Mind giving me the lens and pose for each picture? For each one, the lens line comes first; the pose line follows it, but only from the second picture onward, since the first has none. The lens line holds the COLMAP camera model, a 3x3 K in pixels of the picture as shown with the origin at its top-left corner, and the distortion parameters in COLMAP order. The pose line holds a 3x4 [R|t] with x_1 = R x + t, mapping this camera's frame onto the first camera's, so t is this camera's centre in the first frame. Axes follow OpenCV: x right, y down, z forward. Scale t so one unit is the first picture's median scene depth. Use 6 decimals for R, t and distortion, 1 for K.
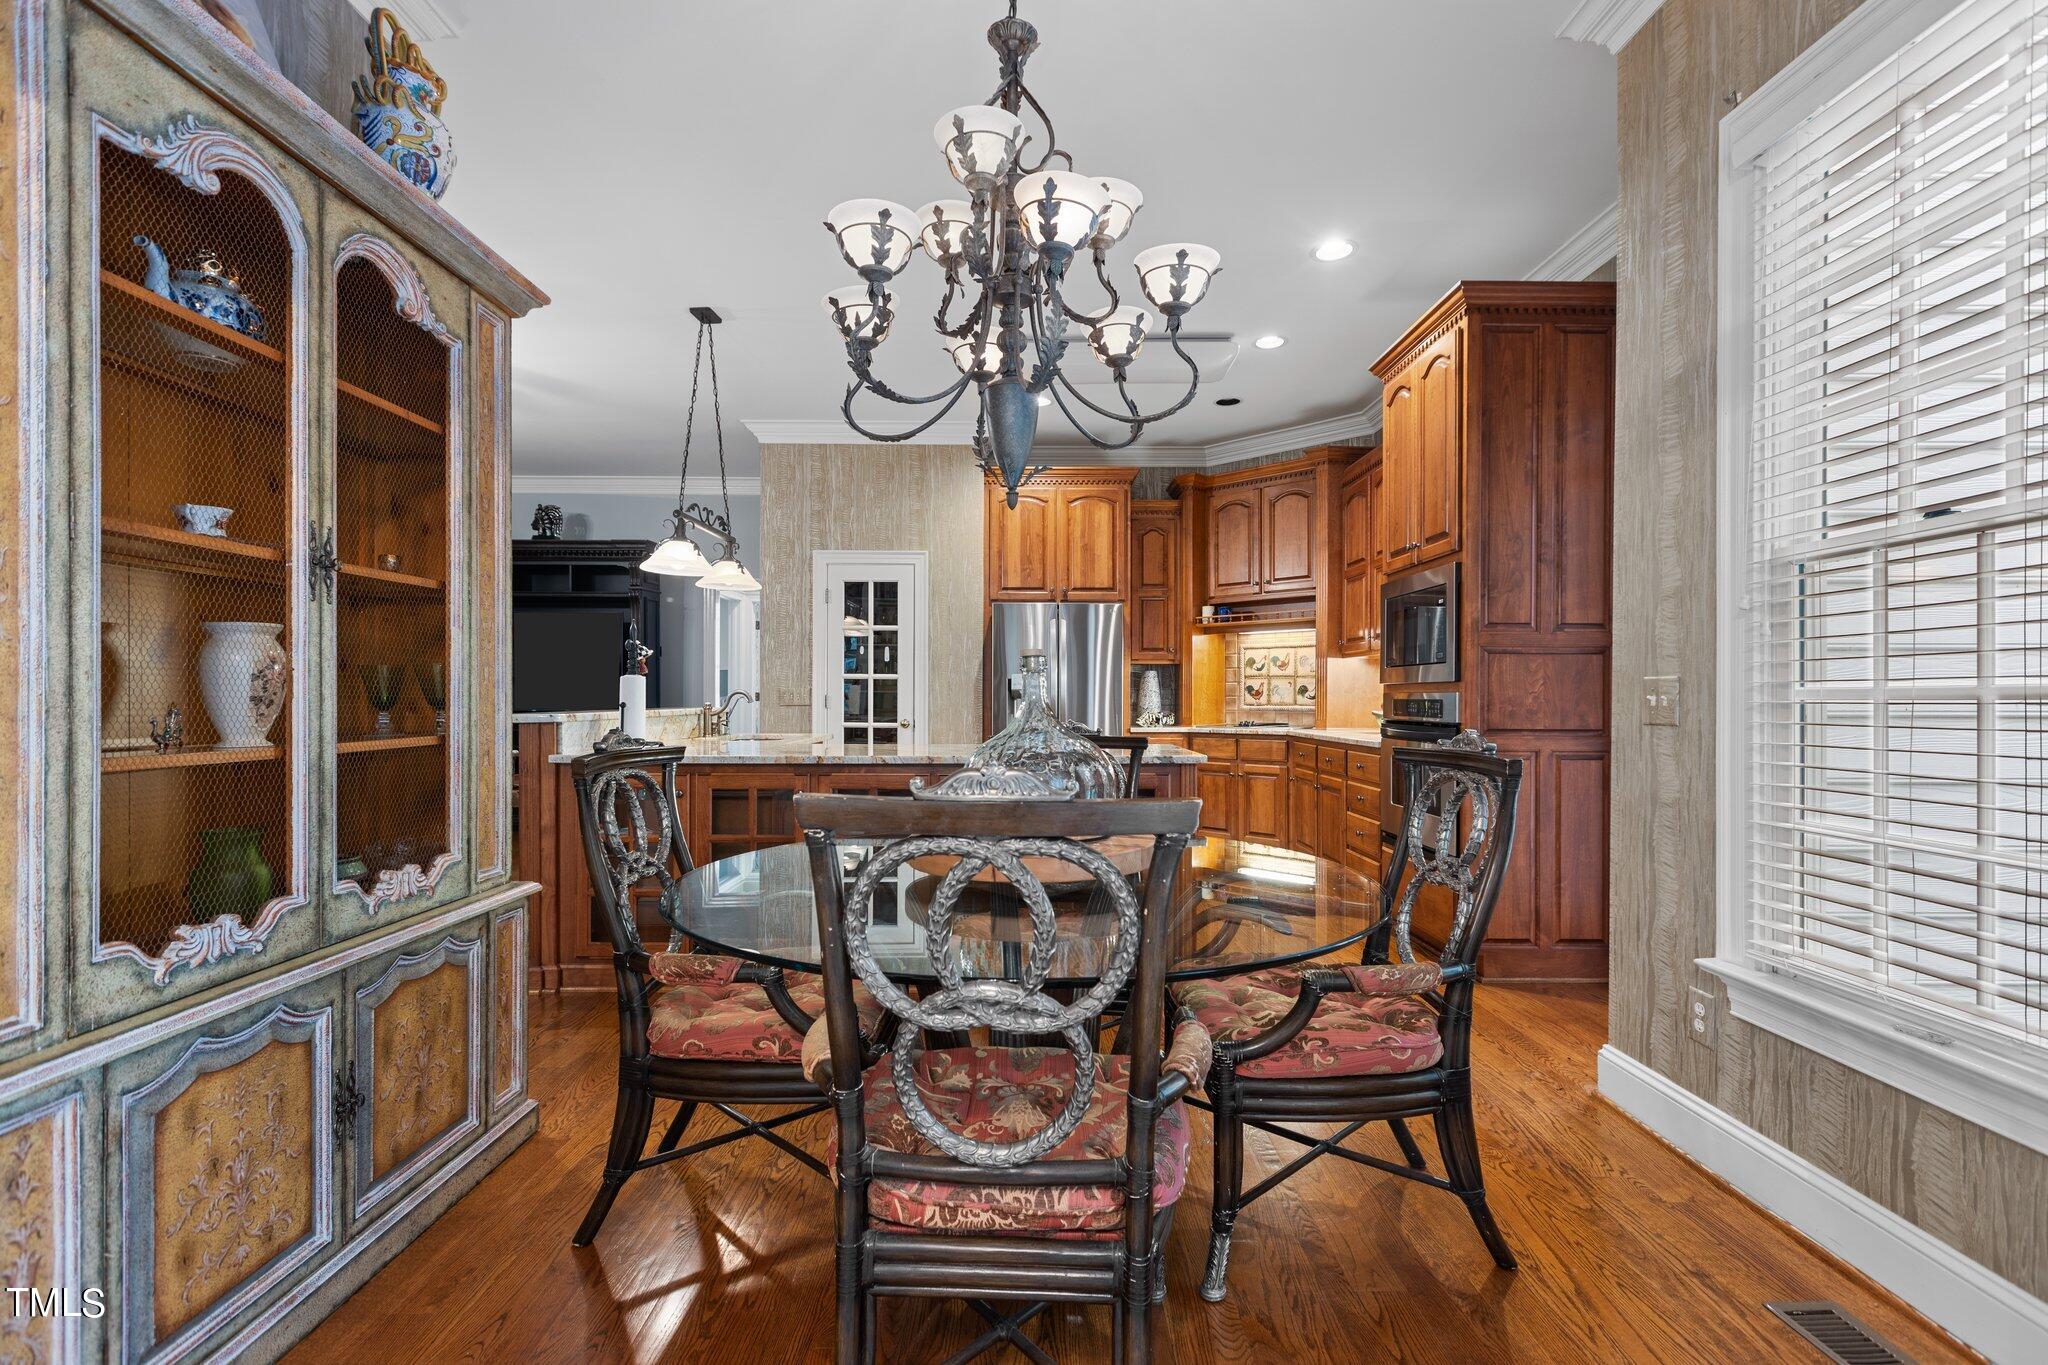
lens RADIAL K [[917.6, 0, 1024.0], [0, 917.6, 682.5], [0, 0, 1]] dist [0.000578, -0.000194]
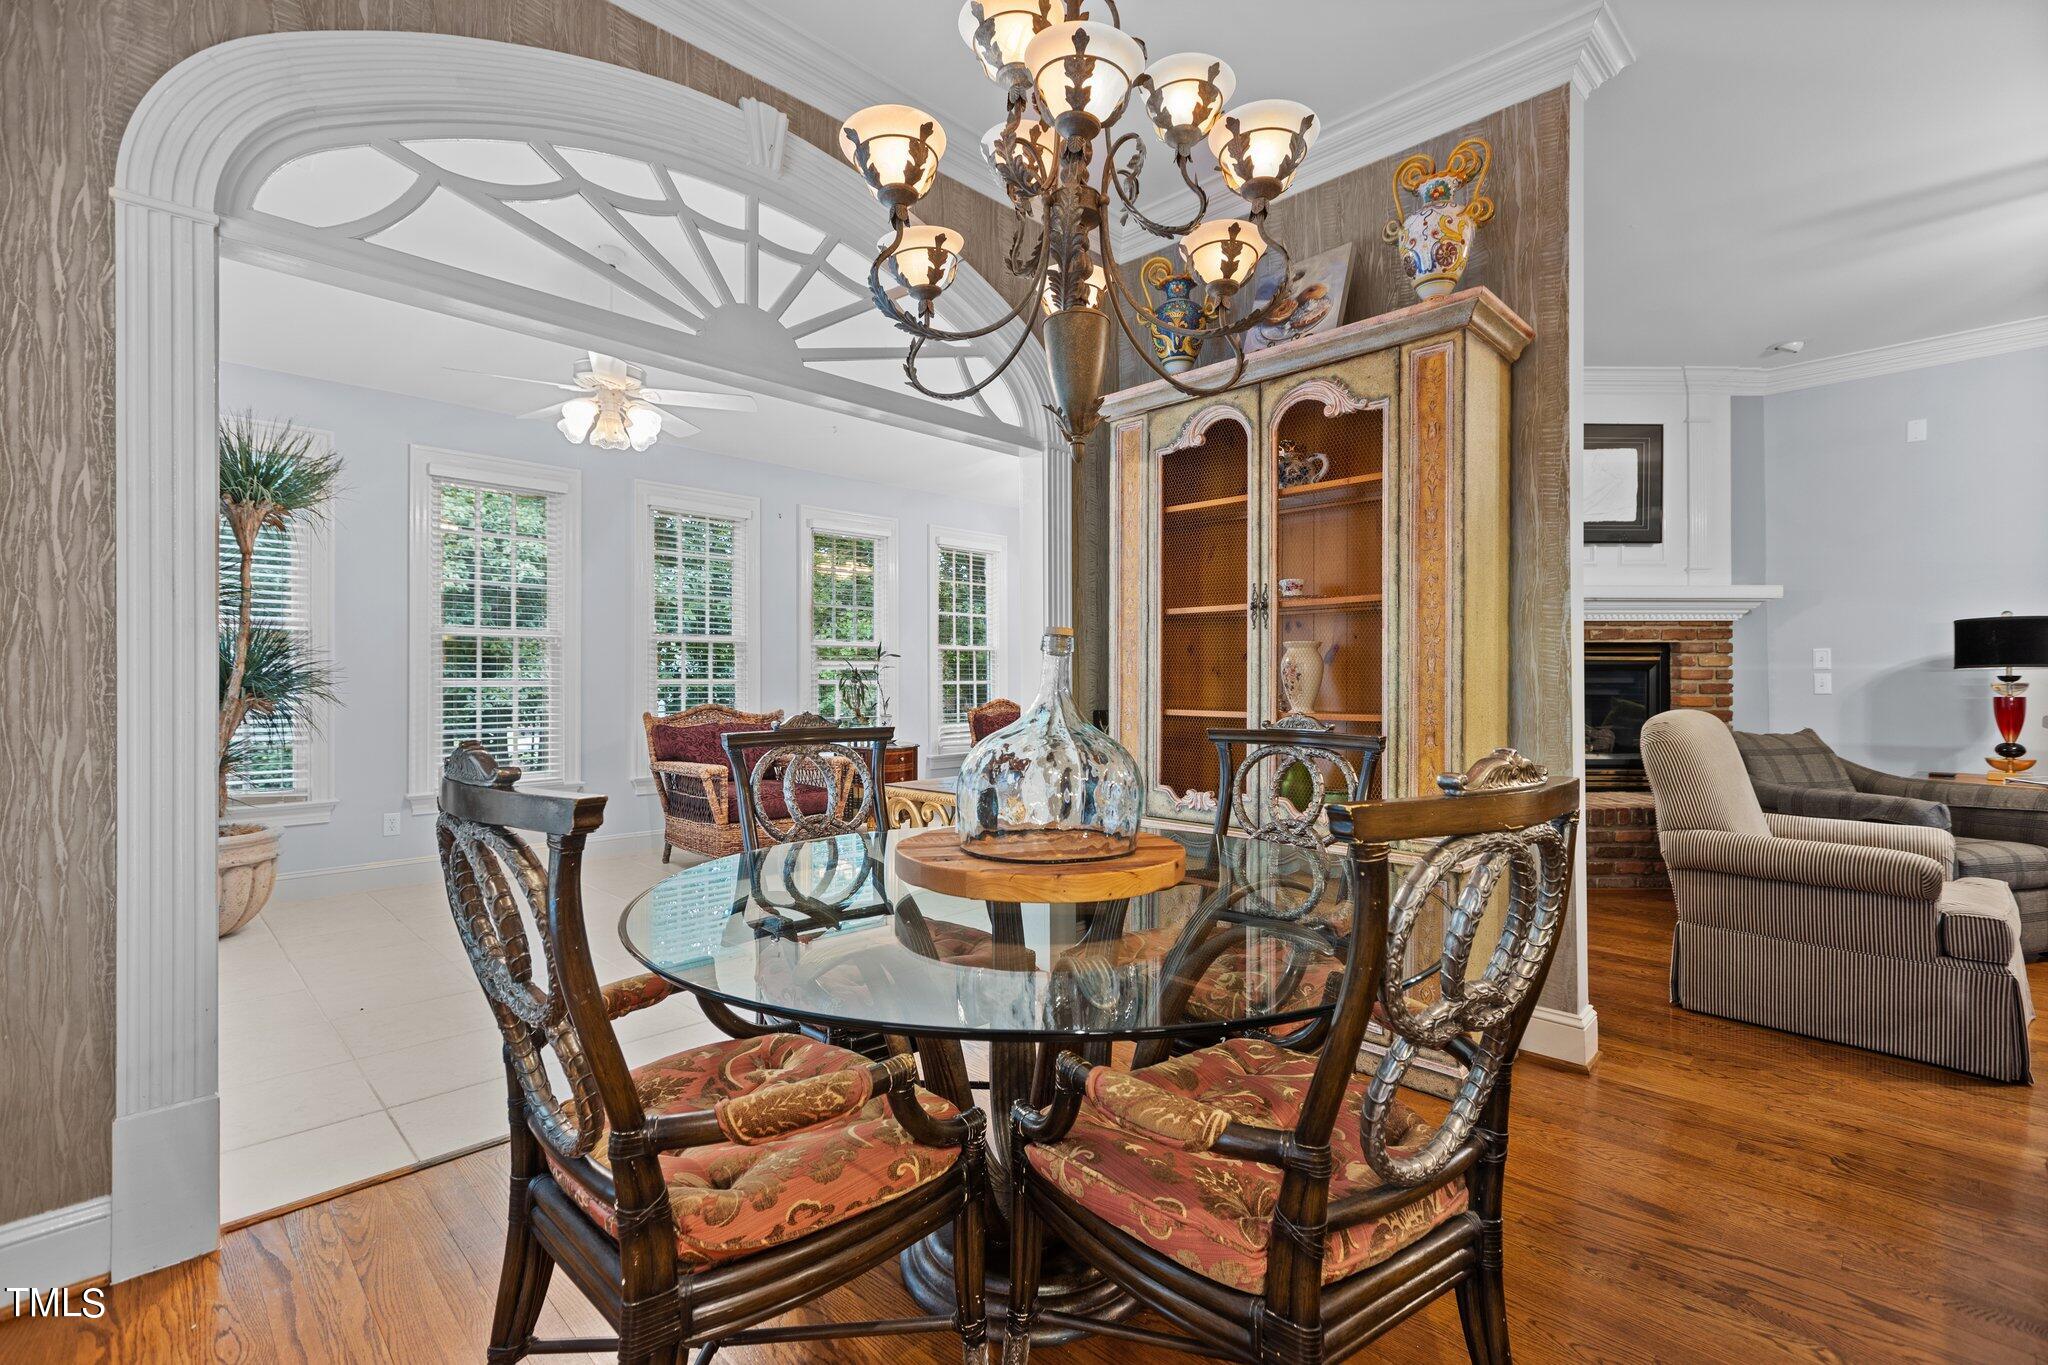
lens RADIAL K [[917.6, 0, 1024.0], [0, 917.6, 682.5], [0, 0, 1]] dist [0.000578, -0.000194]
pose [[-0.706273, -0.002421, -0.707936, 0.660247], [0.010719, 0.999843, -0.014113, 0.026700], [0.707859, -0.017556, -0.706136, 1.641675]]
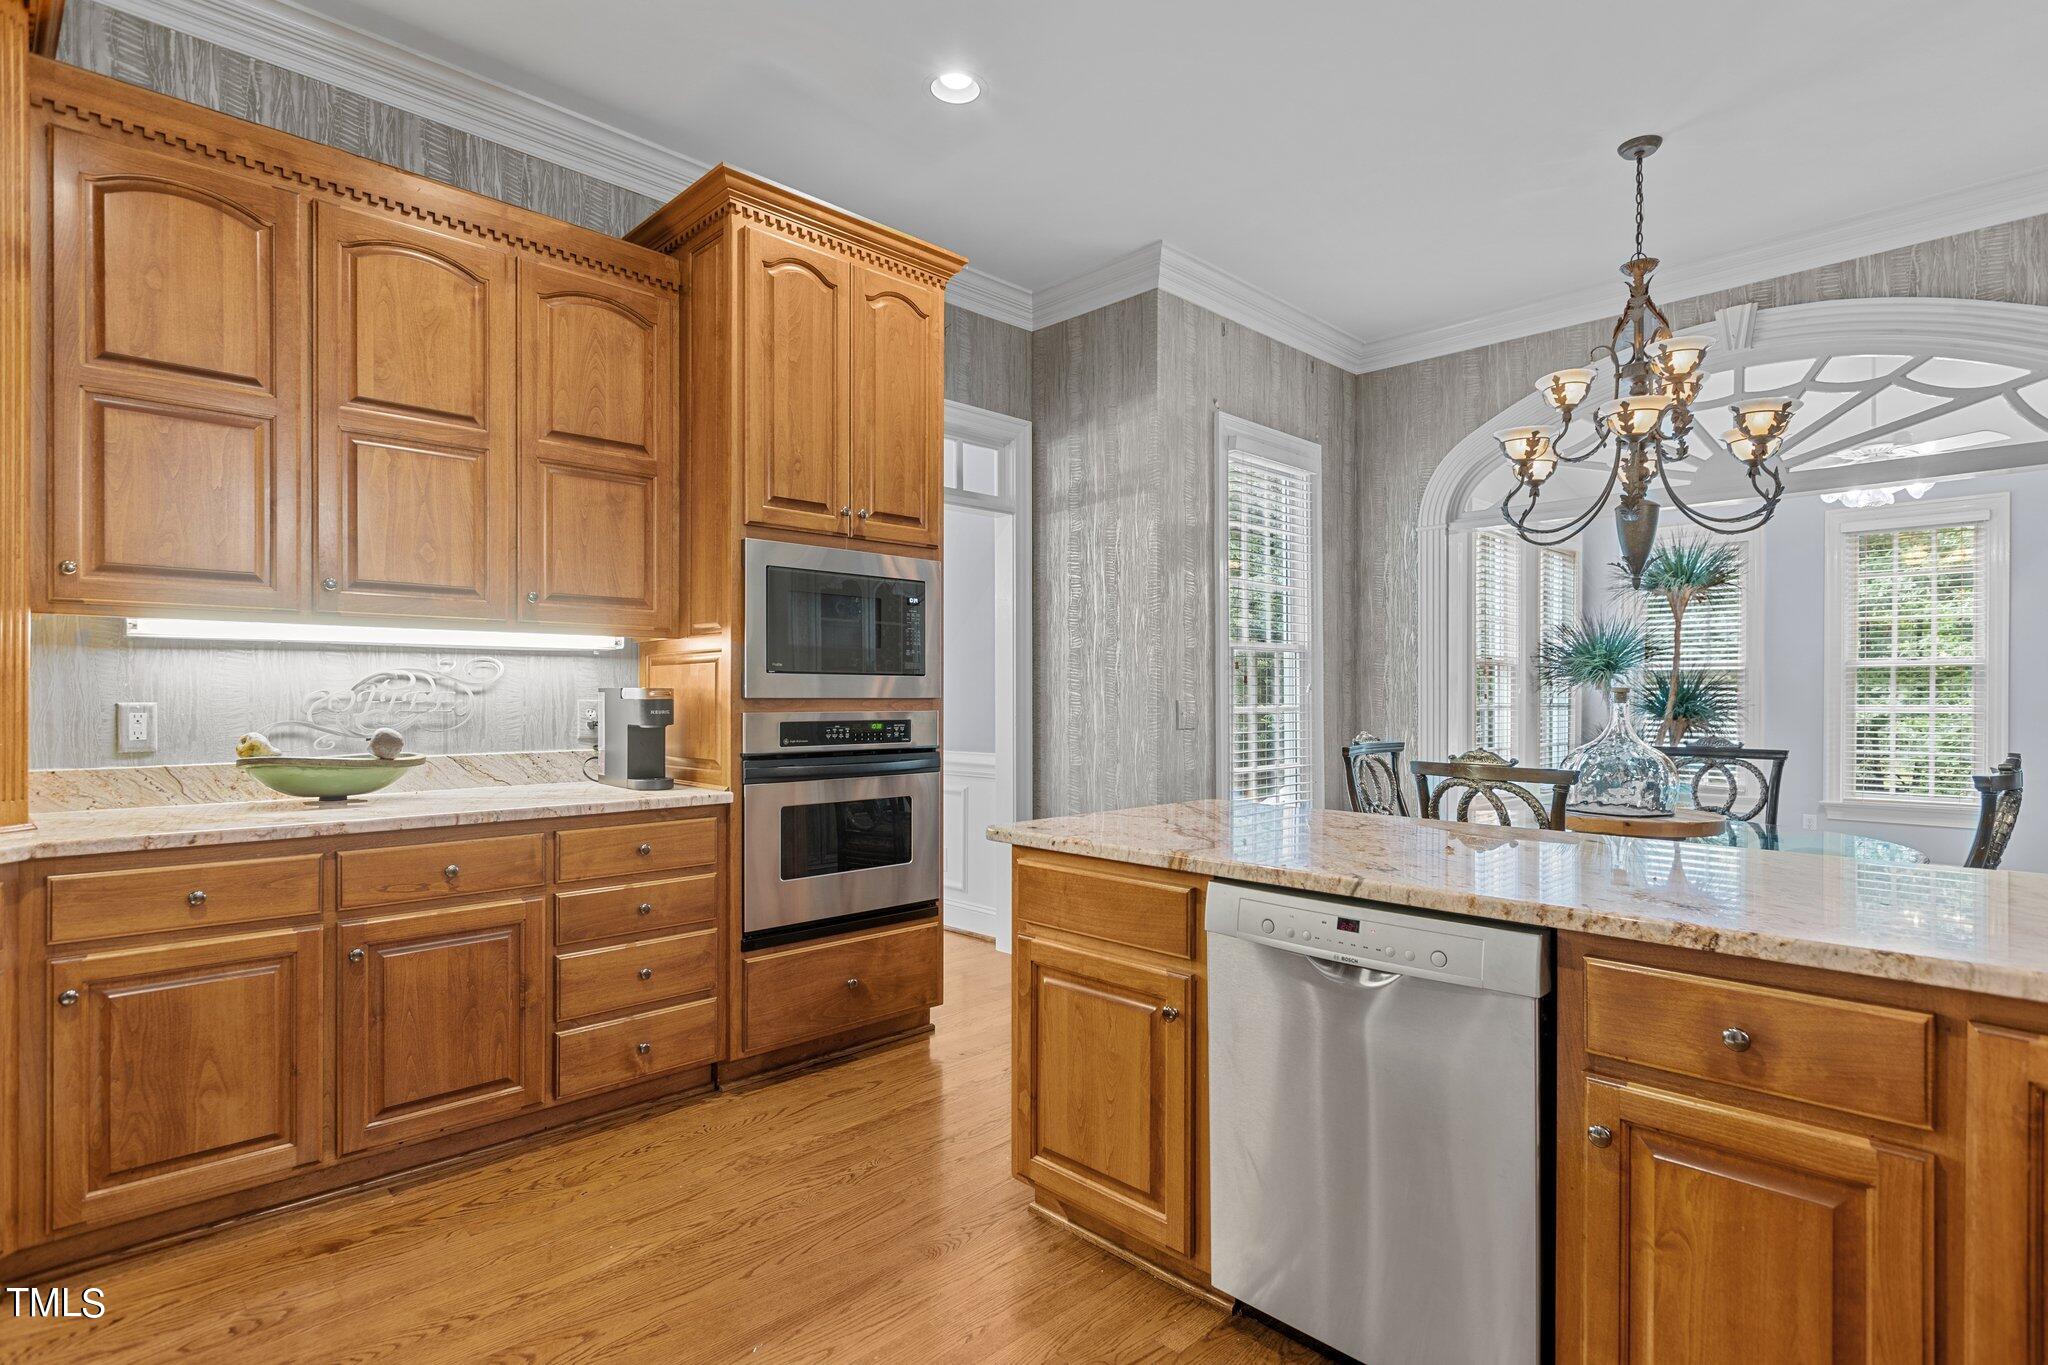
lens RADIAL K [[1020.4, 0, 1021.1], [0, 1020.4, 697.2], [0, 0, 1]] dist [-0.002230, -0.001637]
pose [[-0.700139, -0.005265, 0.713987, -0.493515], [-0.017339, 0.999803, -0.009631, 0.012871], [-0.713796, -0.019123, -0.700093, 2.963127]]
